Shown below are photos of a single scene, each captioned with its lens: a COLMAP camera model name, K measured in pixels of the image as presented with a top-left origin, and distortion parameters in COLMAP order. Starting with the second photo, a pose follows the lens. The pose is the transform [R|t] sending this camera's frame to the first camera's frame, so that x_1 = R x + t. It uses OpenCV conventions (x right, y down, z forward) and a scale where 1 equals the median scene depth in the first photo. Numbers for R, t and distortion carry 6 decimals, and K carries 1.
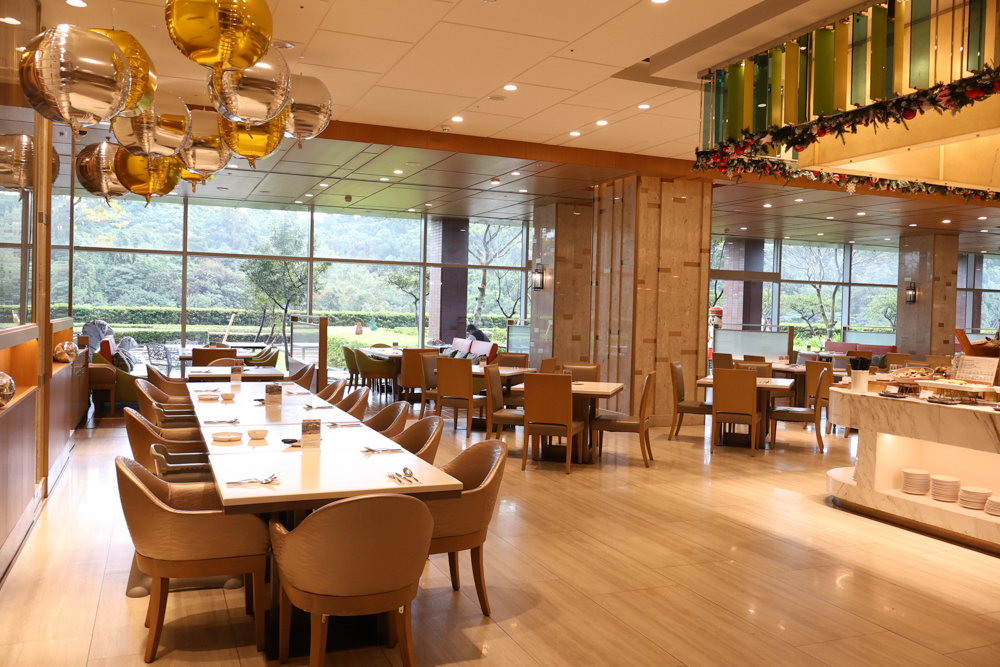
lens RADIAL K [[830.6, 0, 499.7], [0, 830.6, 331.1], [0, 0, 1]] dist [0.000901, -0.001101]
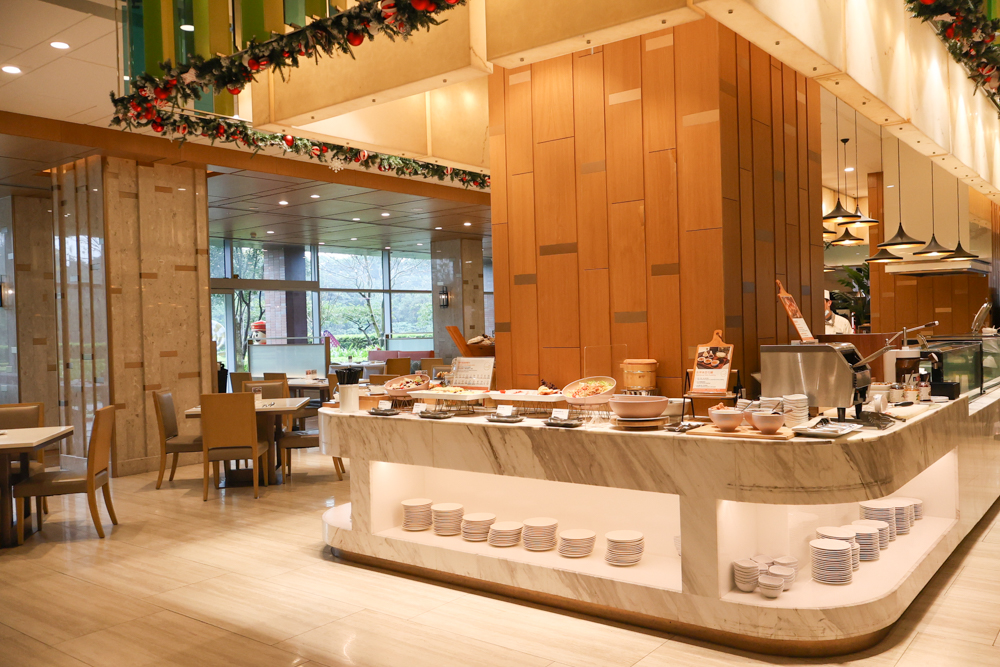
lens RADIAL K [[830.6, 0, 499.7], [0, 830.6, 331.1], [0, 0, 1]] dist [0.000901, -0.001101]
pose [[0.875430, -0.055331, 0.480168, 0.106400], [0.064939, 0.997883, -0.003407, 0.004851], [-0.478963, 0.034164, 0.877170, 0.133806]]
